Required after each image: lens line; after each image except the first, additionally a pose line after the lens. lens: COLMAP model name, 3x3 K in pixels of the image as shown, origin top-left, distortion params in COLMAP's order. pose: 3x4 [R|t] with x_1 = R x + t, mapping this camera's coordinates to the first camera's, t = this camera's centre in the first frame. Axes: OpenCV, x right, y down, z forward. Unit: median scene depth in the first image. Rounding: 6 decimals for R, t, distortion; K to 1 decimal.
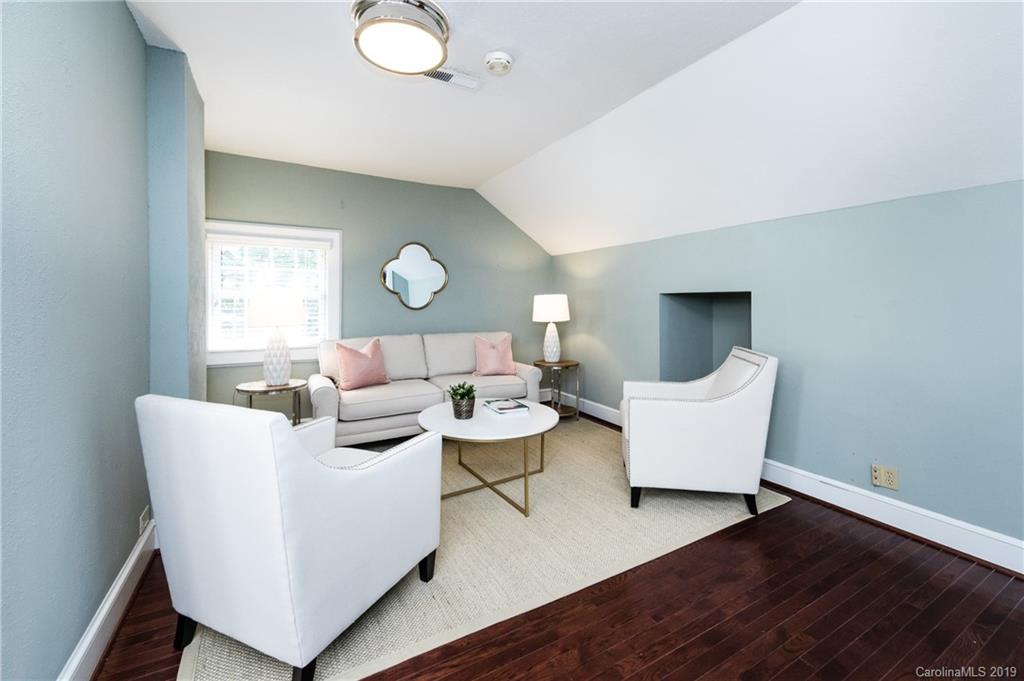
lens RADIAL K [[405.4, 0, 555.8], [0, 405.4, 301.9], [0, 0, 1]] dist [-0.001657, 0.000167]
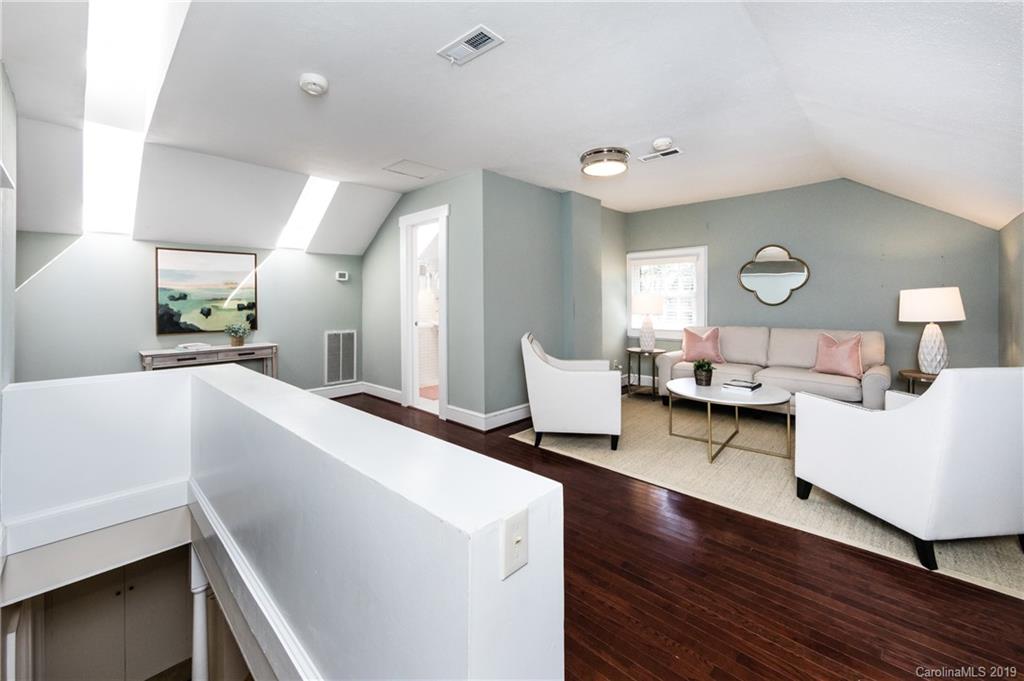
lens RADIAL K [[405.4, 0, 536.7], [0, 405.4, 296.5], [0, 0, 1]] dist [-0.001657, 0.000167]
pose [[0.343699, -0.015501, -0.938952, 0.519693], [0.009285, 0.999871, -0.013107, 0.002775], [0.939034, -0.004214, 0.343798, 0.013034]]
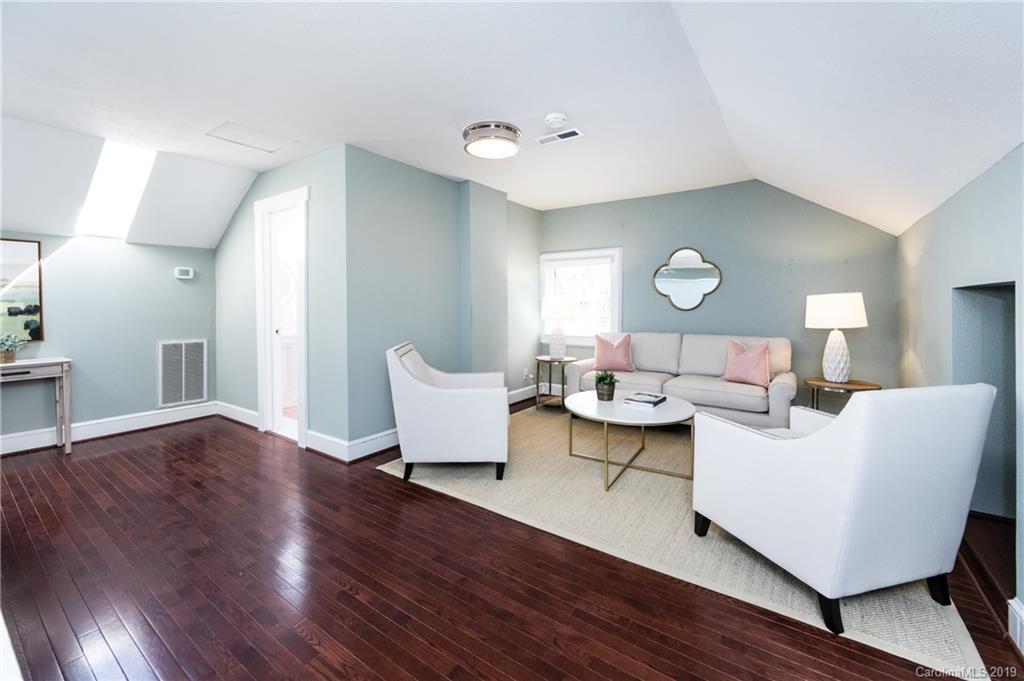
lens RADIAL K [[405.4, 0, 521.3], [0, 405.4, 308.0], [0, 0, 1]] dist [-0.001657, 0.000167]
pose [[0.453747, 0.004391, -0.891120, 0.447914], [0.004730, 0.999962, 0.007335, 0.001947], [0.891118, -0.007543, 0.453709, 0.142857]]
